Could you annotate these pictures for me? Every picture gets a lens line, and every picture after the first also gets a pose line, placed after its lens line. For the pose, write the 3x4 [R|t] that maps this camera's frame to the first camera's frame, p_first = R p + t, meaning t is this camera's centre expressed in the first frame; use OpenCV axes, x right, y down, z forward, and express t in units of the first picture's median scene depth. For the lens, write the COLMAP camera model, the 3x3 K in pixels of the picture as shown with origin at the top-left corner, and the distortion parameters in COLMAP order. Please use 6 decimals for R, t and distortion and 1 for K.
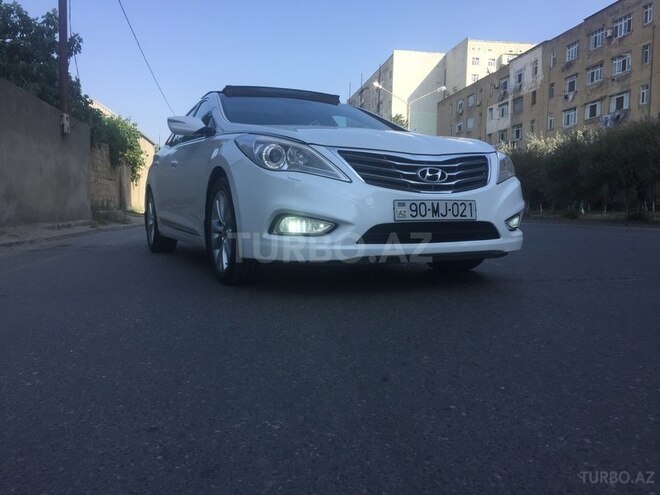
lens RADIAL K [[563.2, 0, 327.4], [0, 563.2, 250.7], [0, 0, 1]] dist [0.067064, -0.098522]
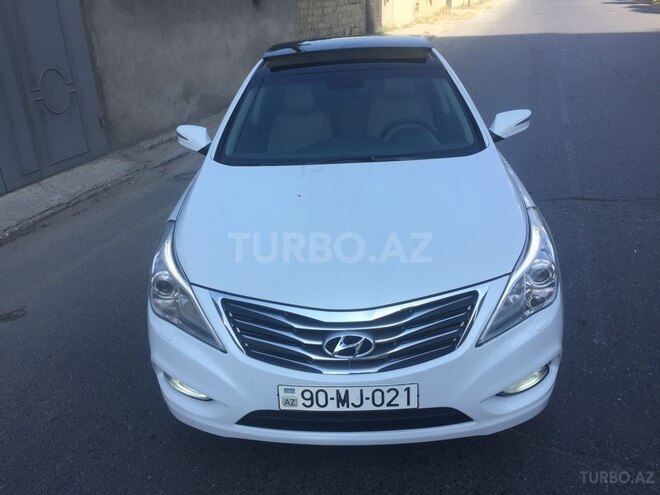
lens RADIAL K [[563.2, 0, 327.4], [0, 563.2, 250.7], [0, 0, 1]] dist [0.067064, -0.098522]
pose [[0.880605, 0.152303, -0.448708, 0.458424], [0.016827, 0.936290, 0.350826, -0.489124], [0.473553, -0.316489, 0.821938, 0.459404]]
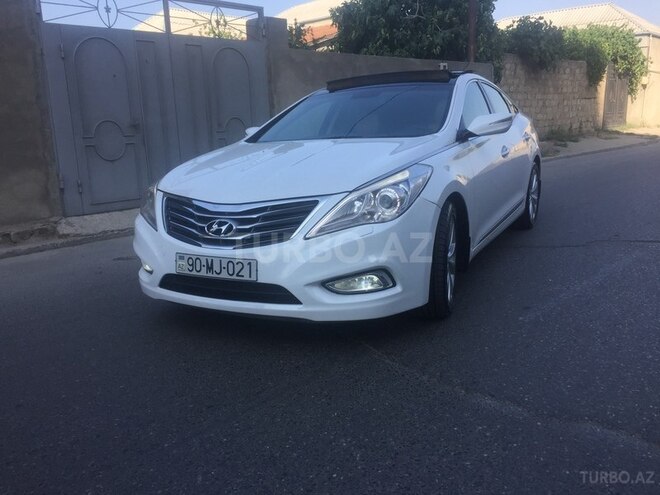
lens RADIAL K [[563.2, 0, 327.4], [0, 563.2, 250.7], [0, 0, 1]] dist [0.067064, -0.098522]
pose [[0.581215, 0.149534, -0.799893, 1.058617], [-0.010520, 0.984270, 0.176357, -0.266896], [0.813682, -0.094087, 0.573645, 0.605174]]
